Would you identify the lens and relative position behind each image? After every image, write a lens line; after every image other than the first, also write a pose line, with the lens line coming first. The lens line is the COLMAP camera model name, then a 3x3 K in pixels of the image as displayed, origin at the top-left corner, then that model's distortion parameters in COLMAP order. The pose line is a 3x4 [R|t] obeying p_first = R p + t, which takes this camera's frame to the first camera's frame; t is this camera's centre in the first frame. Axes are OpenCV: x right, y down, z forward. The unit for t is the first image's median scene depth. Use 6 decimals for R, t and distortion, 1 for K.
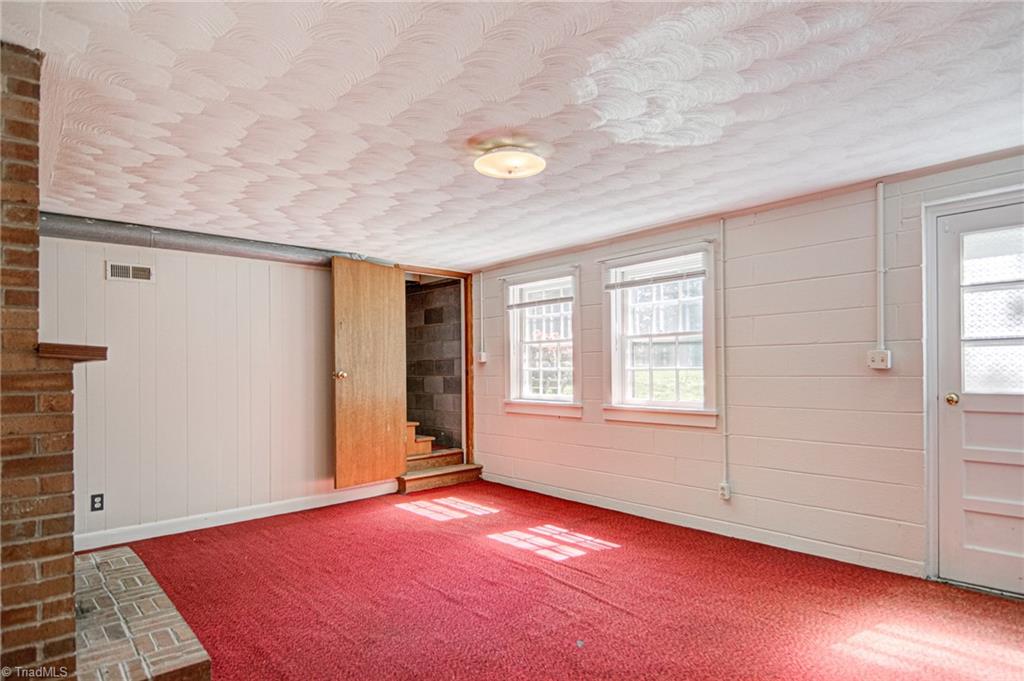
lens RADIAL K [[556.2, 0, 512.3], [0, 556.2, 370.9], [0, 0, 1]] dist [0.000395, -0.001425]
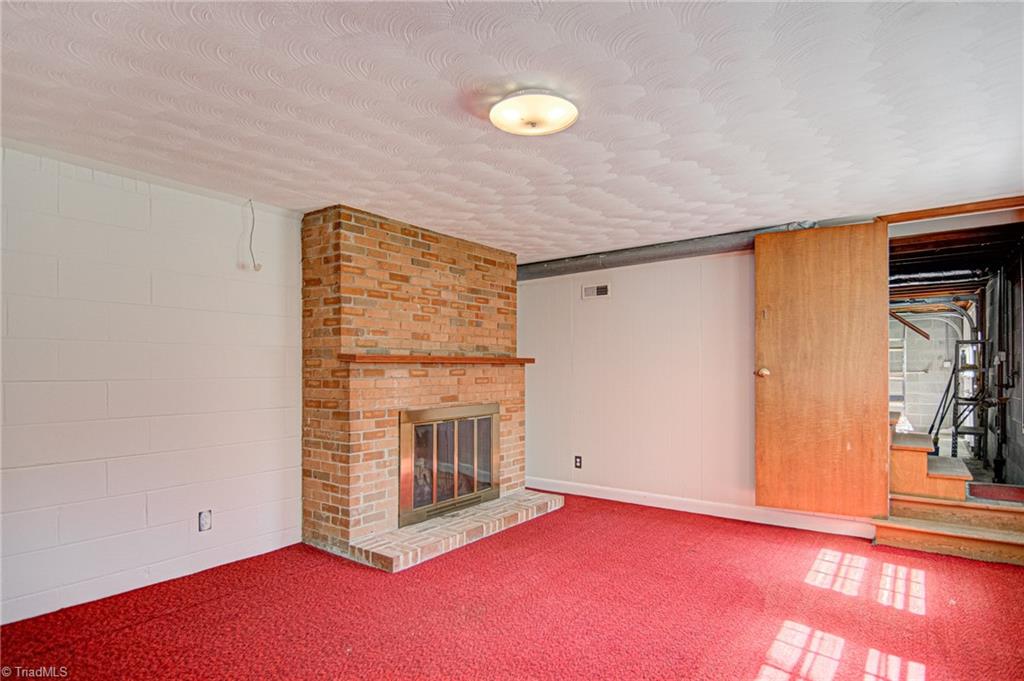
lens RADIAL K [[548.1, 0, 512.1], [0, 548.1, 374.4], [0, 0, 1]] dist [0.003958, -0.000282]
pose [[0.192122, 0.021805, -0.981129, 0.452208], [-0.002744, 0.999761, 0.021682, -0.007957], [0.981367, -0.001474, 0.192136, 0.477101]]
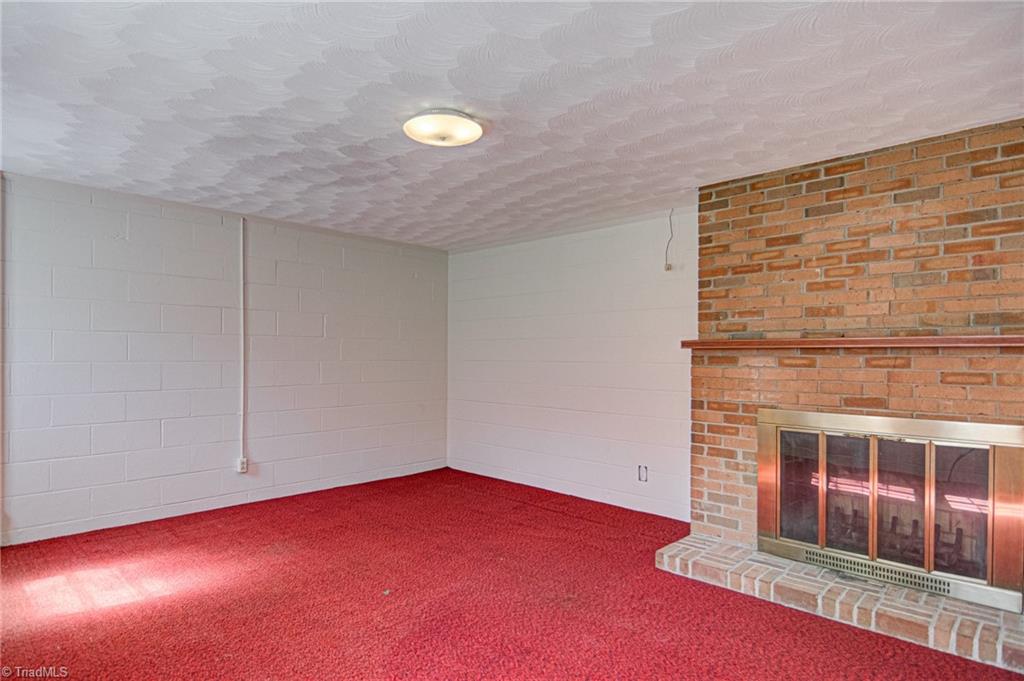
lens RADIAL K [[556.2, 0, 512.3], [0, 556.2, 370.9], [0, 0, 1]] dist [0.000395, -0.001425]
pose [[-0.997709, 0.006168, -0.067372, -0.032860], [0.004261, 0.999587, 0.028403, -0.000479], [0.067519, 0.028051, -0.997324, 1.118836]]
